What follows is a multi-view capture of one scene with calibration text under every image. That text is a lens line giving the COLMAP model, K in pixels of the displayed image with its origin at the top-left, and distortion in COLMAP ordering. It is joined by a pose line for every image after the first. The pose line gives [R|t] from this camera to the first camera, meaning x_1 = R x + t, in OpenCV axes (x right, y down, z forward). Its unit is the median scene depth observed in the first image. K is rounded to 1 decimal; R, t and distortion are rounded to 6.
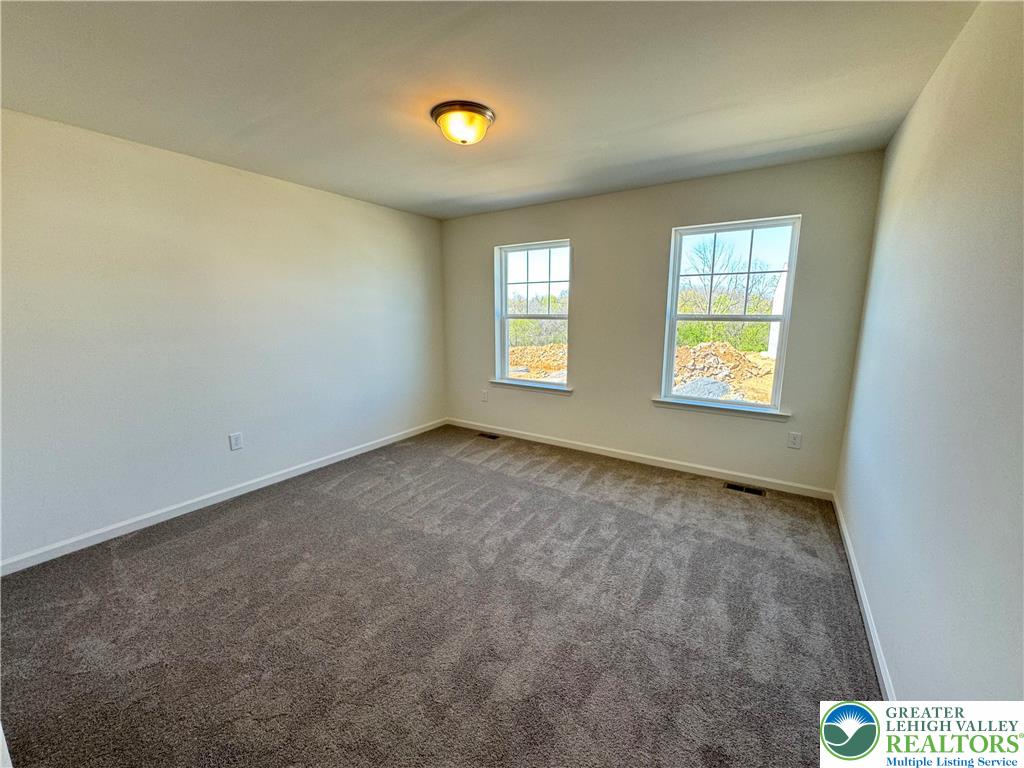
lens RADIAL K [[405.0, 0, 518.4], [0, 405.0, 374.7], [0, 0, 1]] dist [-0.004546, -0.000559]
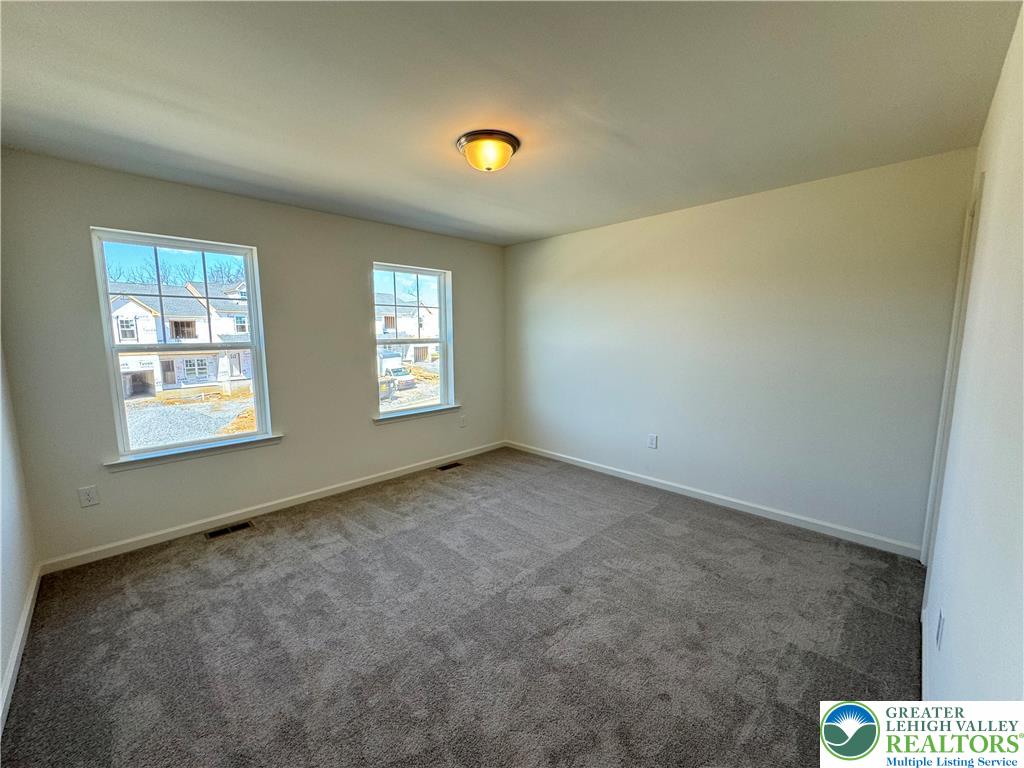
lens RADIAL K [[405.0, 0, 519.2], [0, 405.0, 387.8], [0, 0, 1]] dist [-0.004546, -0.000559]
pose [[0.199404, -0.130259, 0.971221, -0.625535], [0.165625, 0.981346, 0.097612, -0.064013], [-0.965819, 0.141394, 0.217259, 0.407633]]
